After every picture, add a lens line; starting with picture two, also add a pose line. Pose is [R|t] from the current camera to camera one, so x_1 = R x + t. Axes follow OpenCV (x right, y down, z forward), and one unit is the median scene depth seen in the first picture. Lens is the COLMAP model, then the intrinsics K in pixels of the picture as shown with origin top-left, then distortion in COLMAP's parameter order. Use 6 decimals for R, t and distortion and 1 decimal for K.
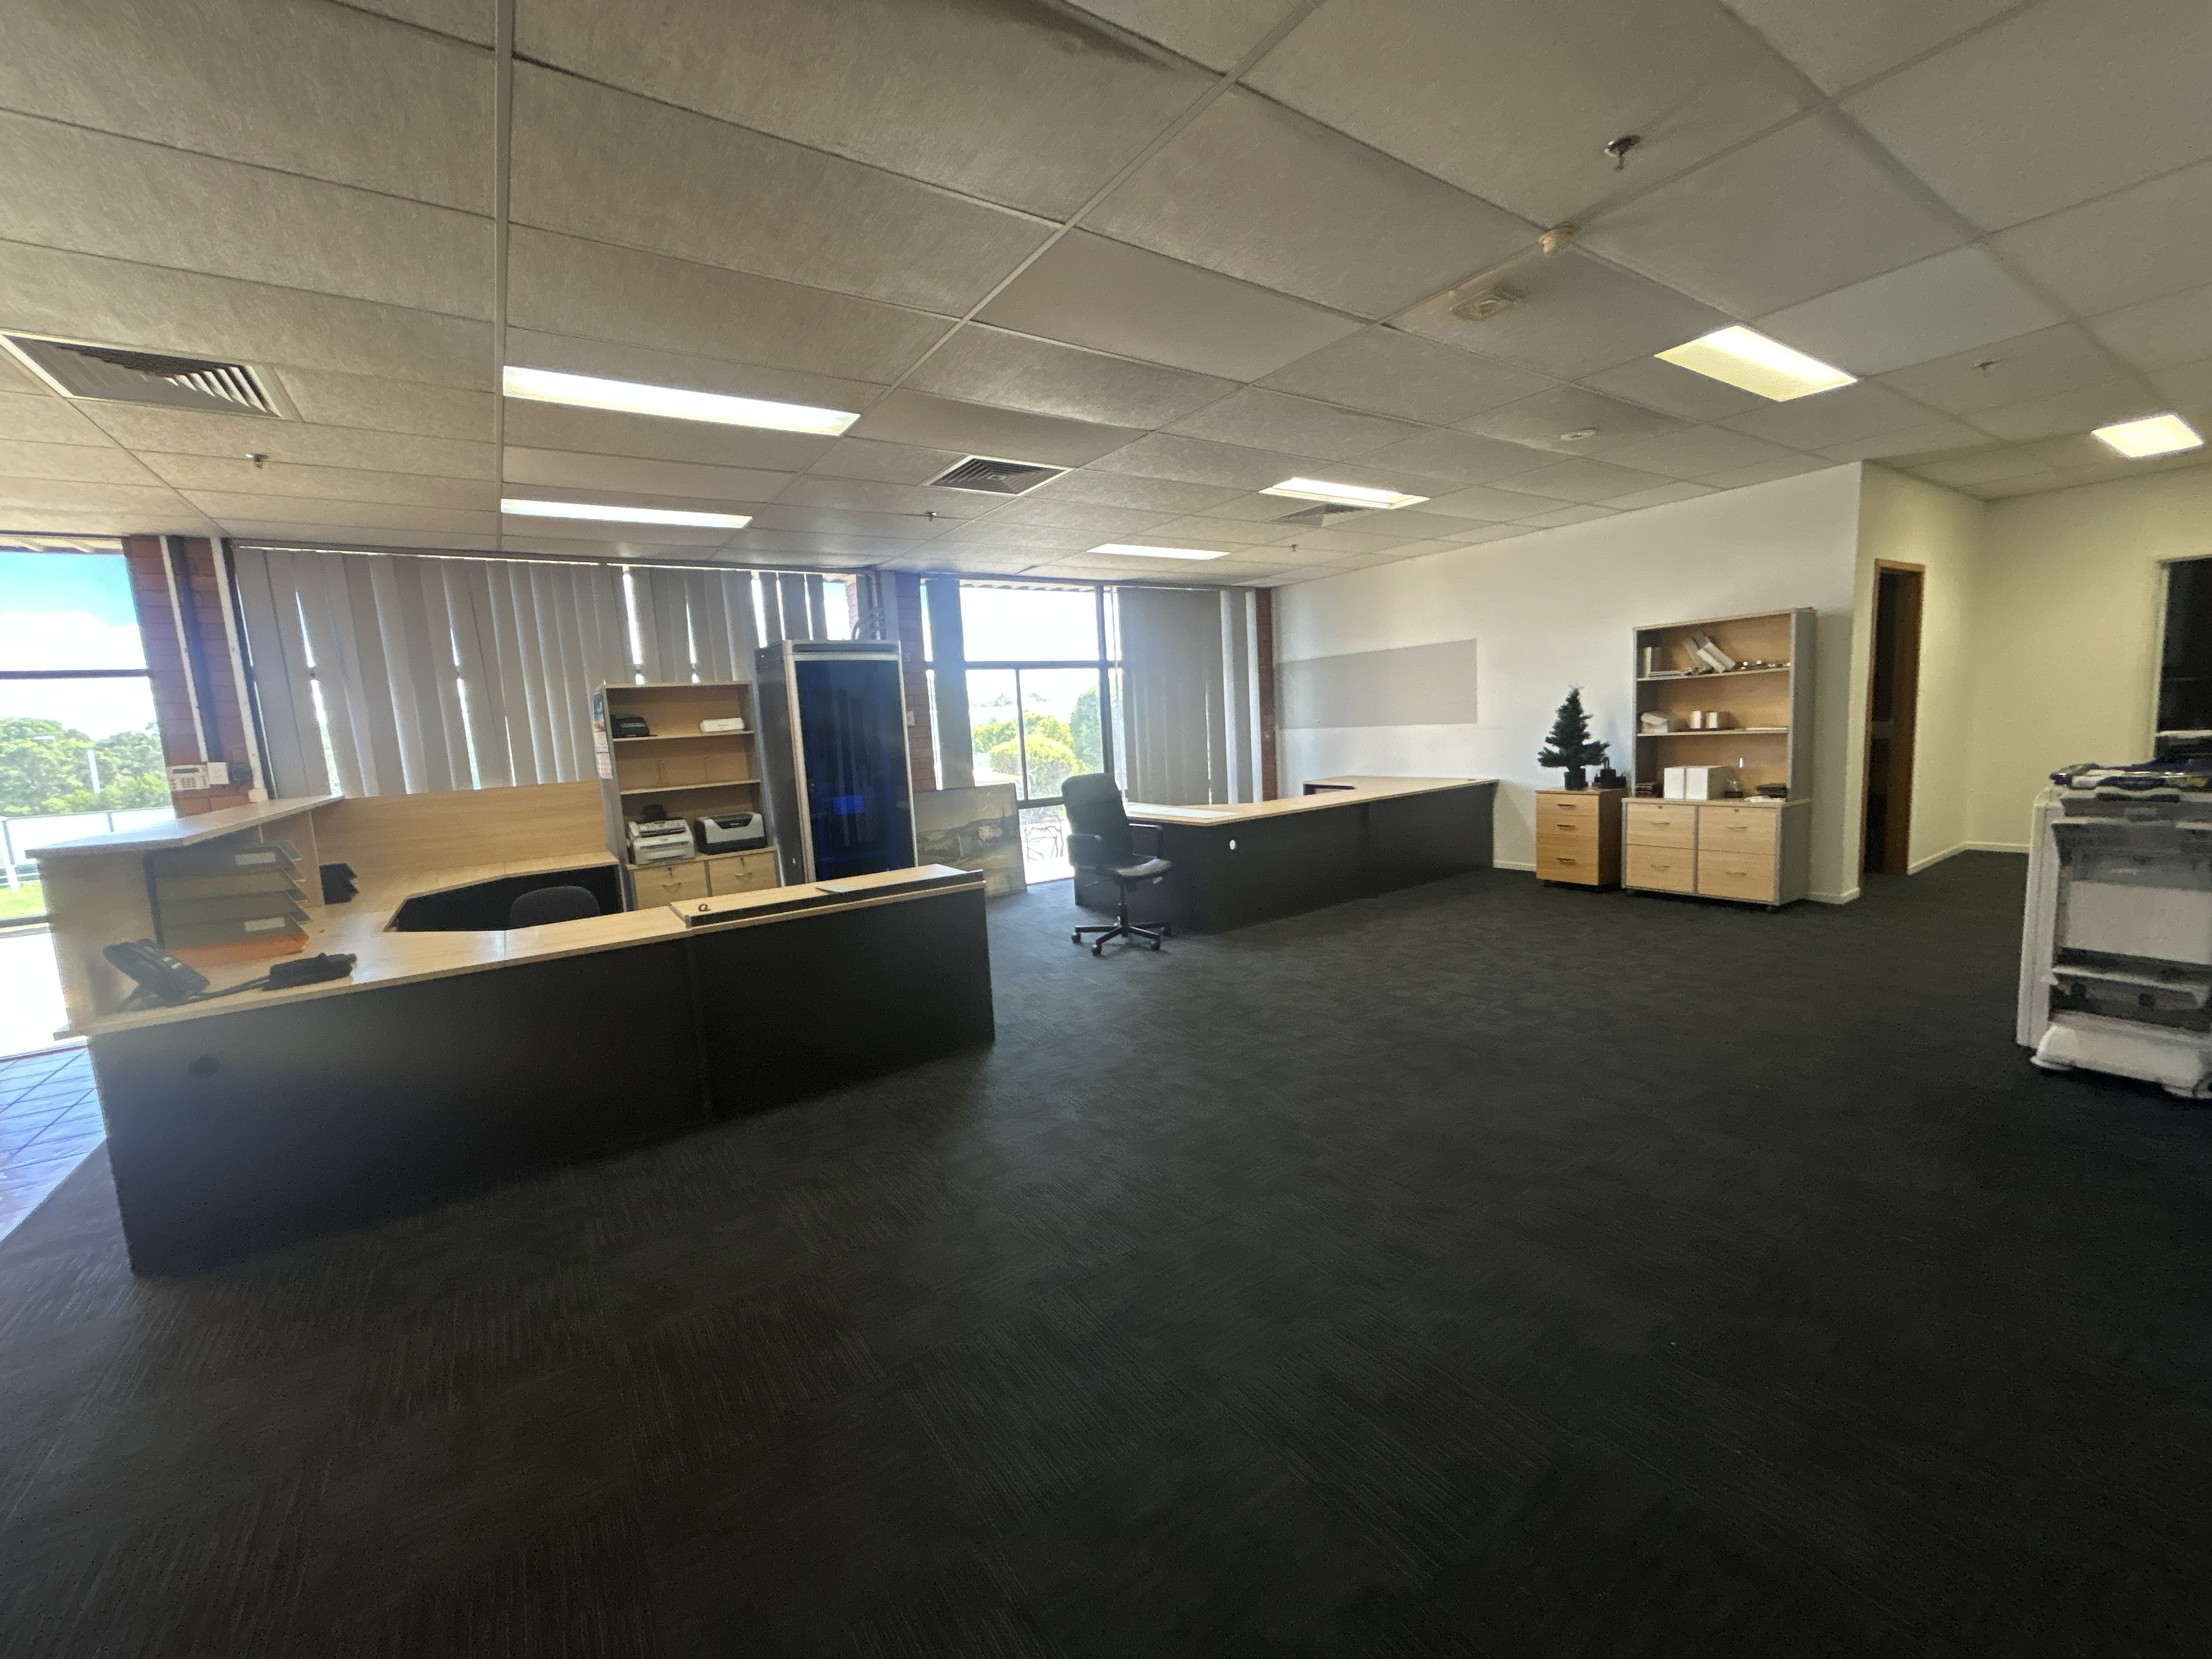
lens RADIAL K [[894.3, 0, 1103.7], [0, 894.3, 827.3], [0, 0, 1]] dist [-0.001035, 0.000126]
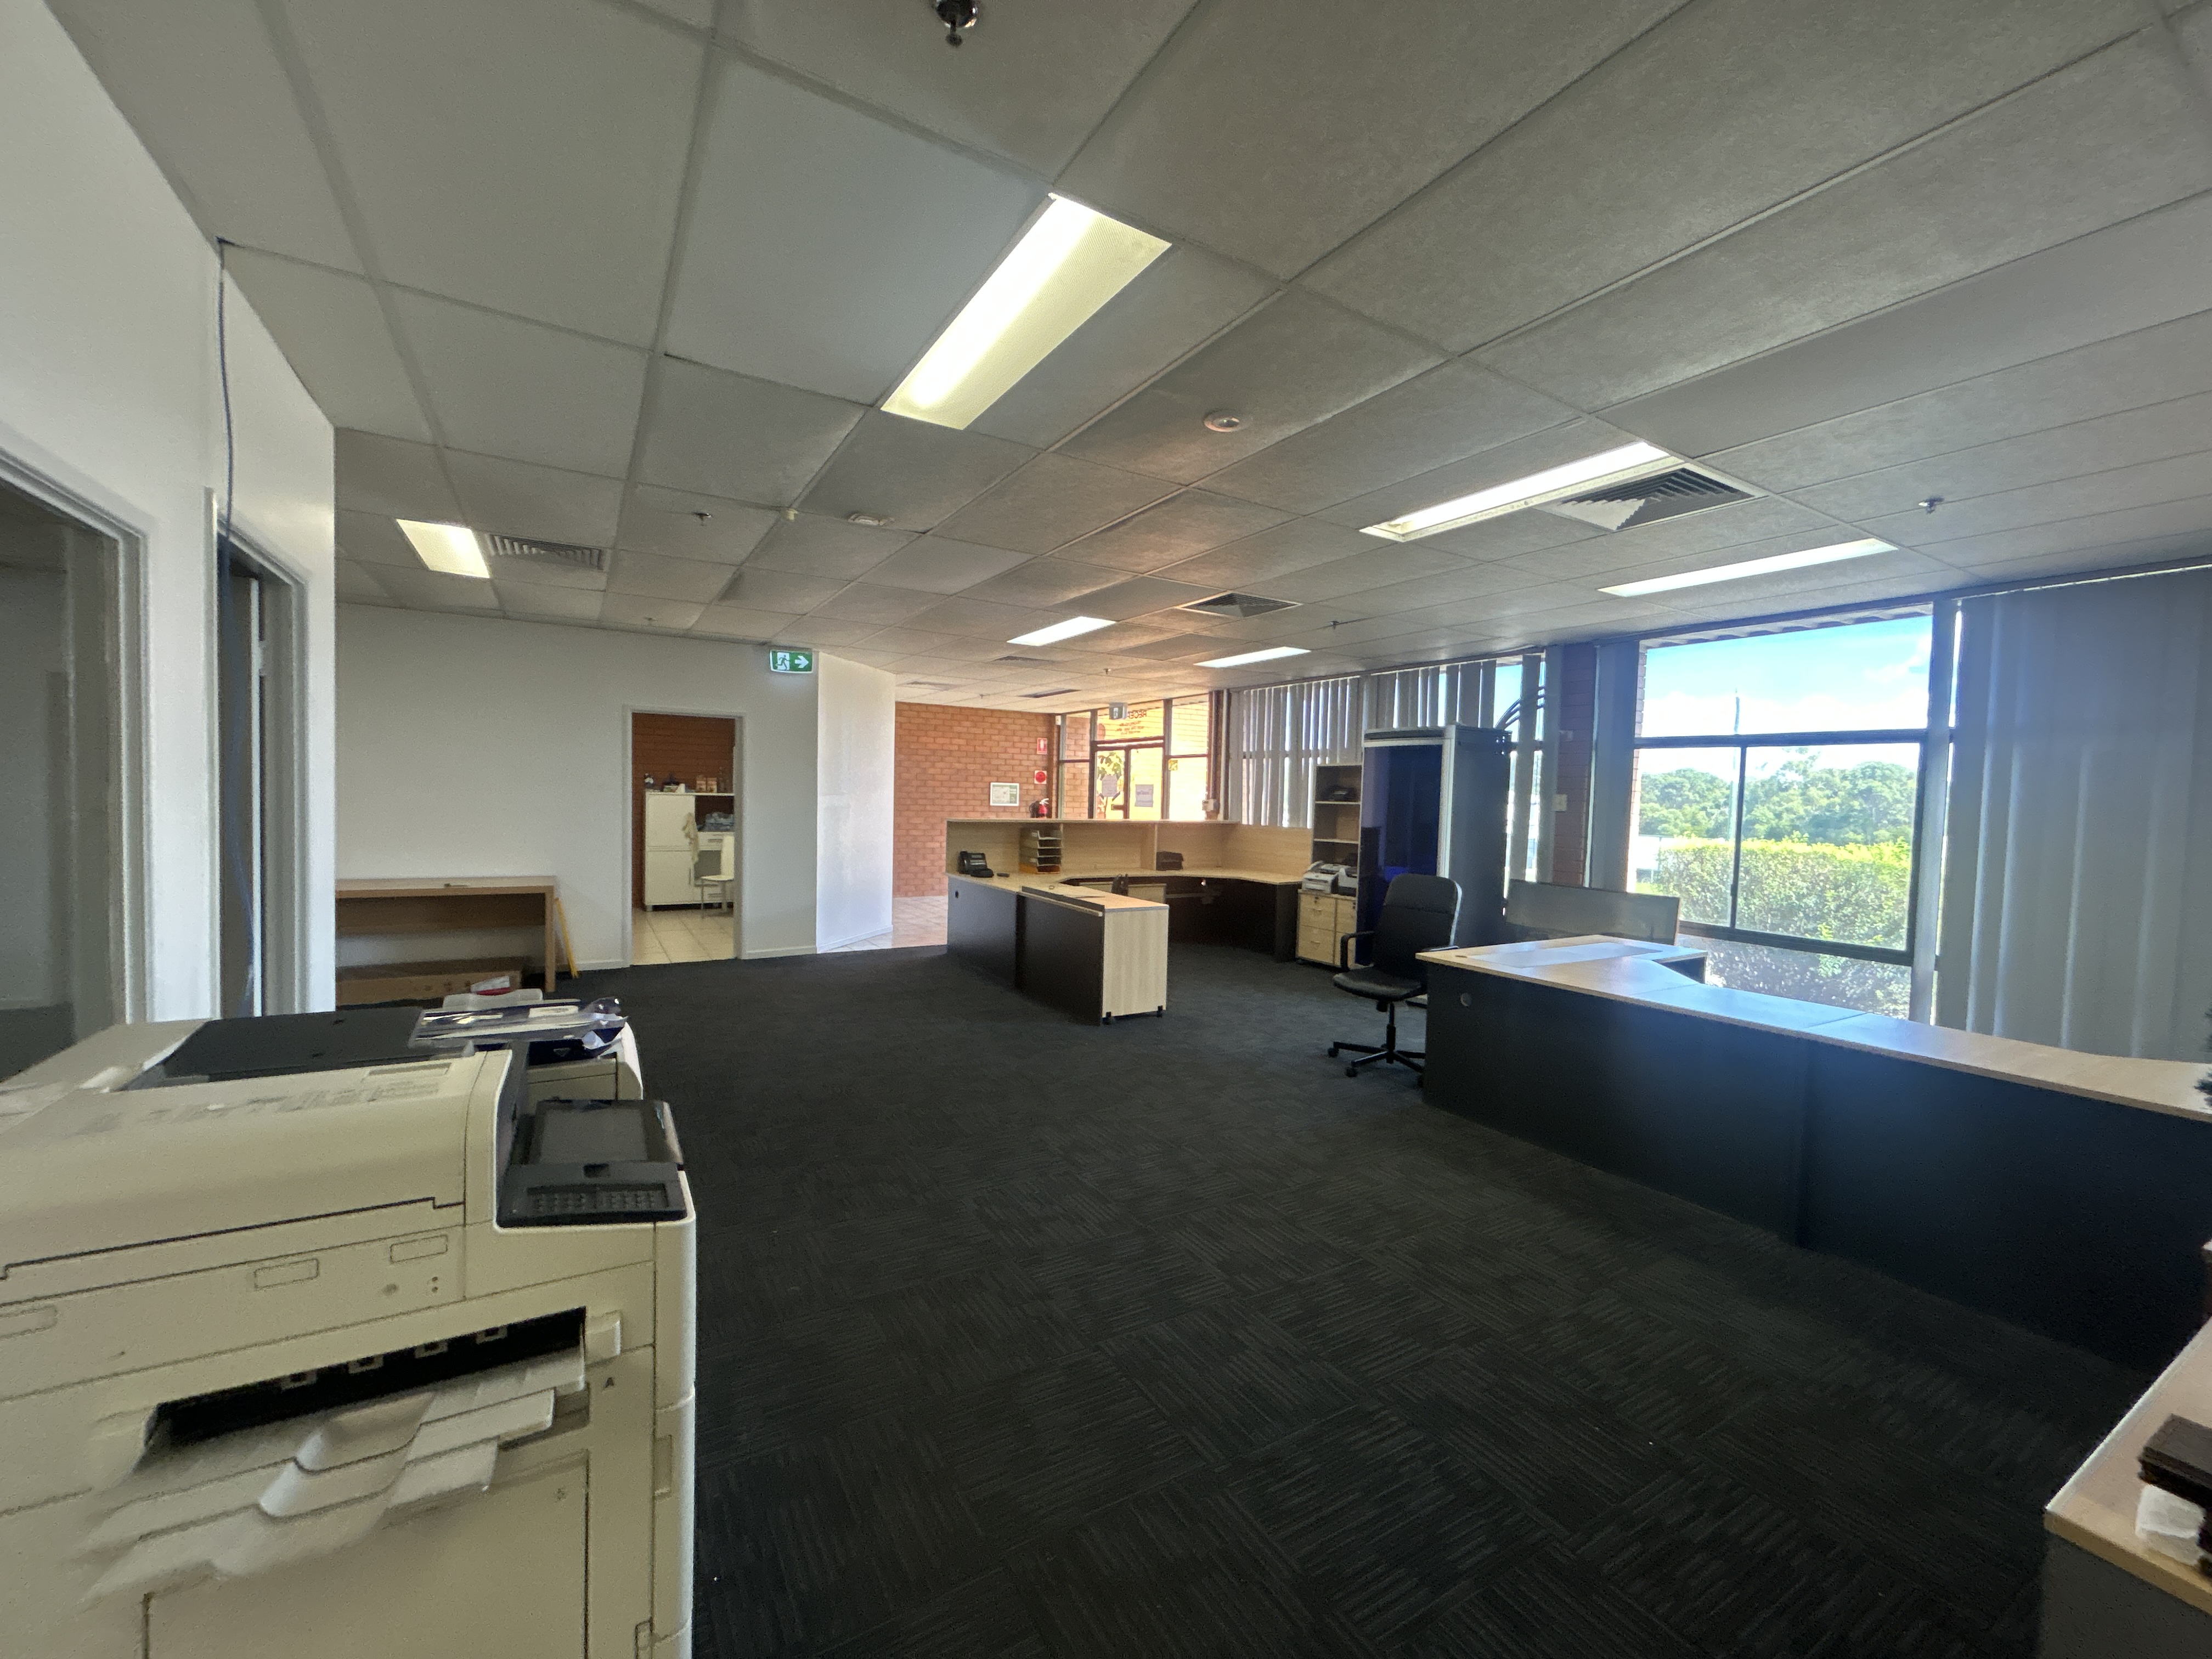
lens RADIAL K [[894.3, 0, 1099.0], [0, 894.3, 831.9], [0, 0, 1]] dist [-0.001035, 0.000126]
pose [[-0.065615, 0.097905, -0.993030, 1.037920], [-0.142076, 0.984119, 0.106414, -0.177450], [0.987679, 0.148068, -0.050663, 0.850822]]
